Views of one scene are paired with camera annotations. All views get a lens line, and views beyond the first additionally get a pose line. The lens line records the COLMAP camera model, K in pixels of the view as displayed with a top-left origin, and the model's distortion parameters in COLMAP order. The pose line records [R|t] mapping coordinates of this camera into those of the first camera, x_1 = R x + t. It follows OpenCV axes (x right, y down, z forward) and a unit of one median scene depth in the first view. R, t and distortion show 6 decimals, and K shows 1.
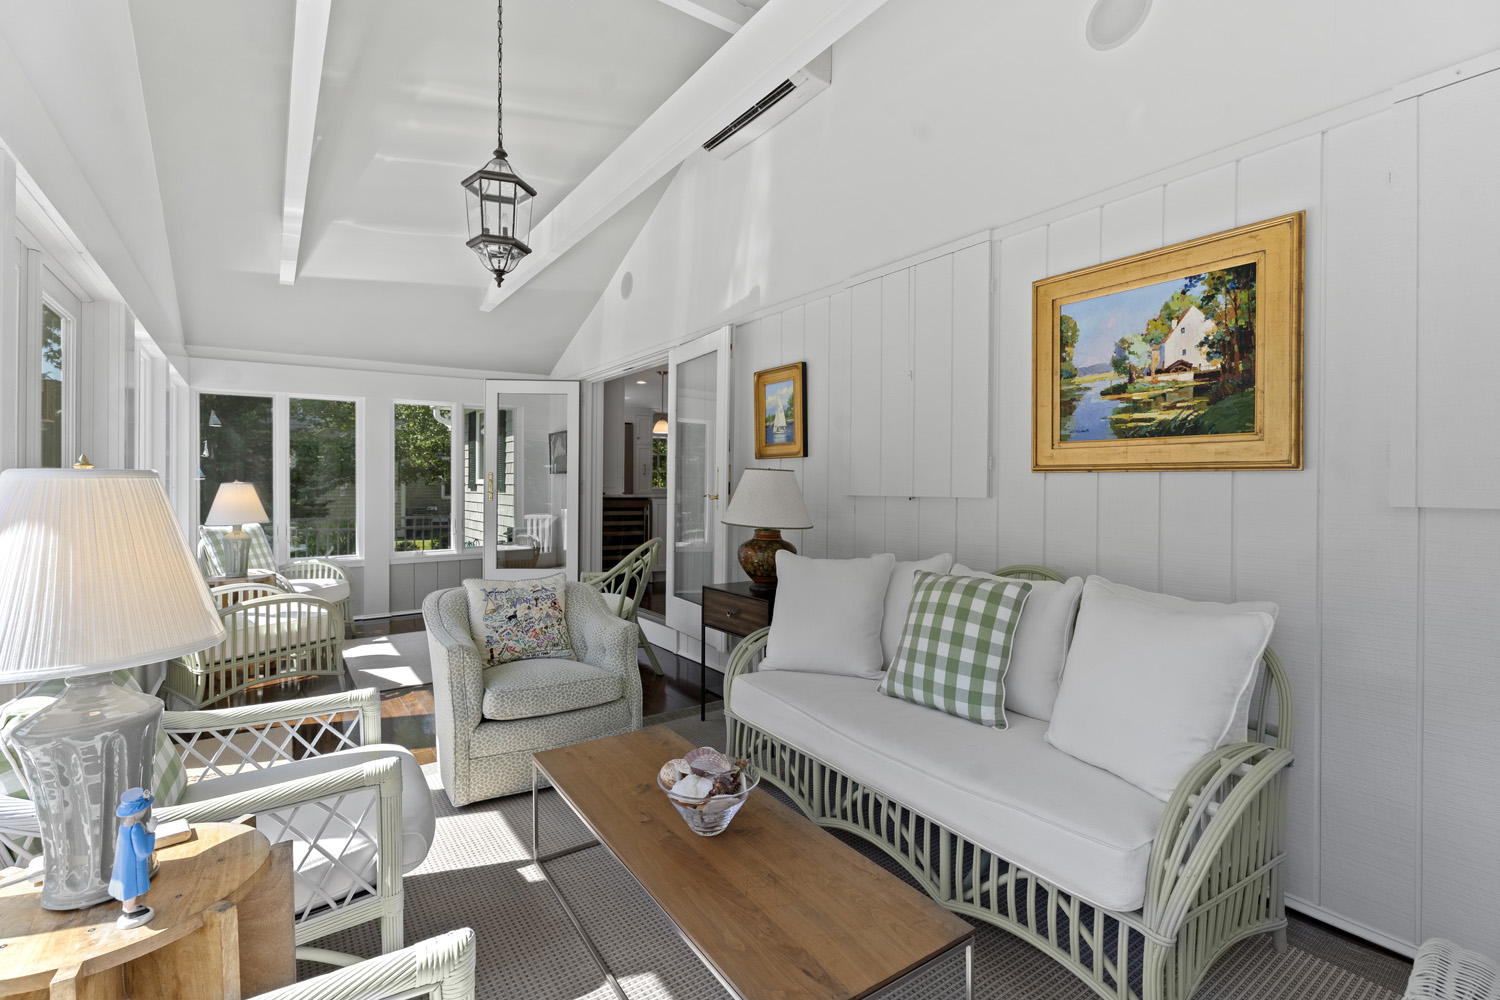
lens RADIAL K [[674.3, 0, 750.3], [0, 674.3, 487.1], [0, 0, 1]] dist [-0.000489, -0.000948]
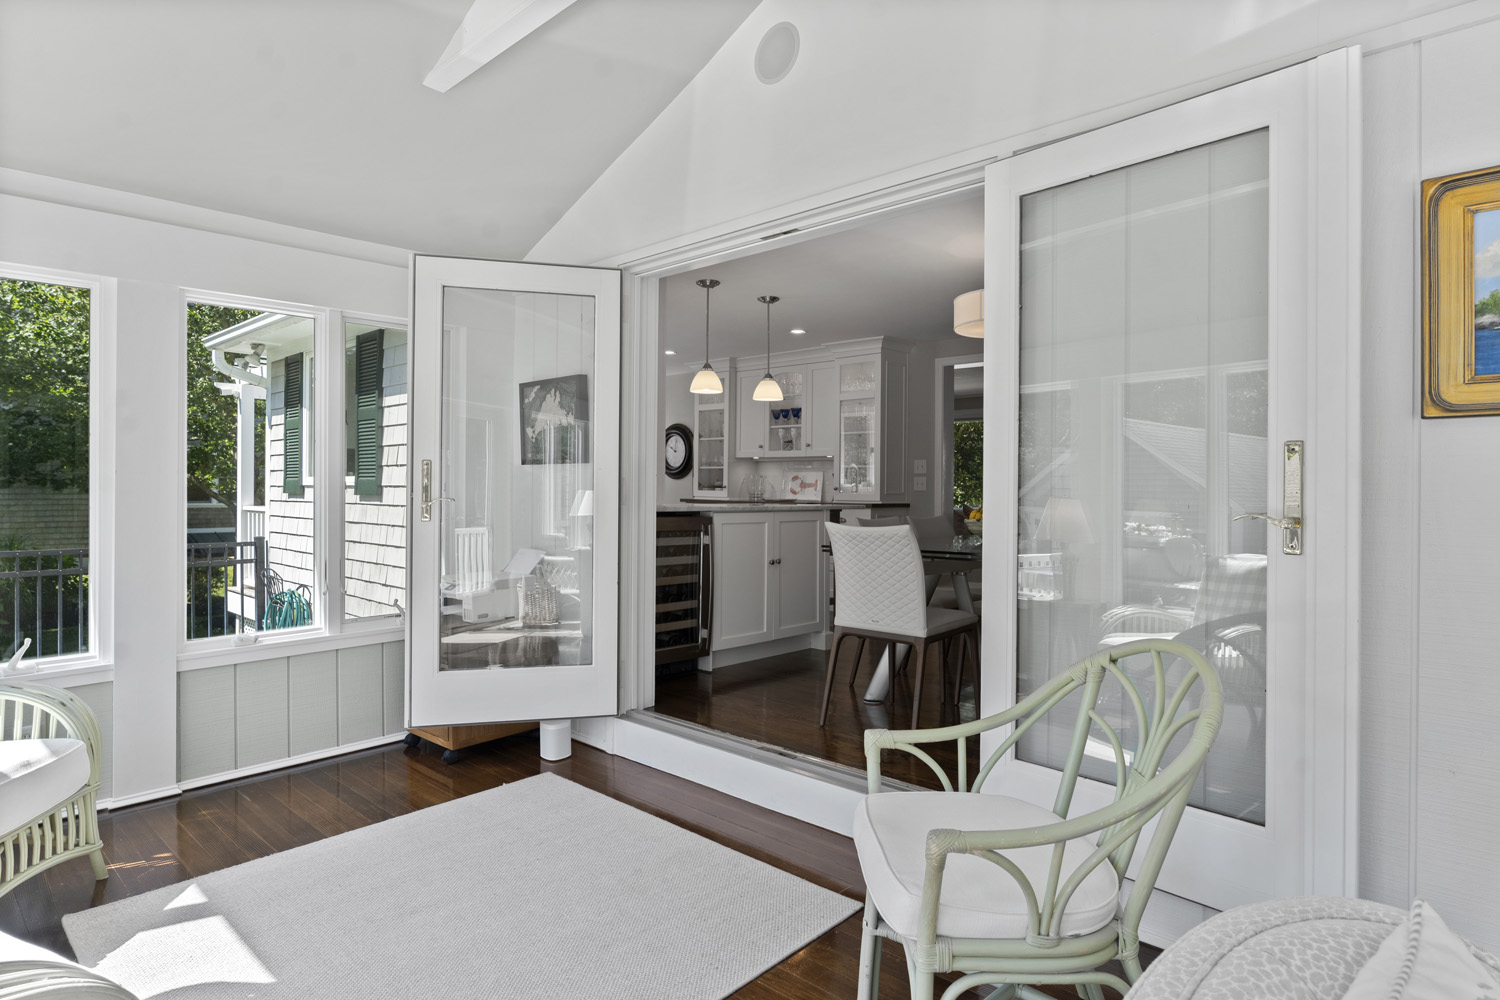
lens RADIAL K [[842.4, 0, 746.4], [0, 842.4, 484.3], [0, 0, 1]] dist [0.003002, 0.000941]
pose [[0.984064, 0.000206, 0.177817, -0.263711], [0.000642, 0.999989, -0.004712, -0.002592], [-0.177816, 0.004751, 0.984052, 0.389781]]
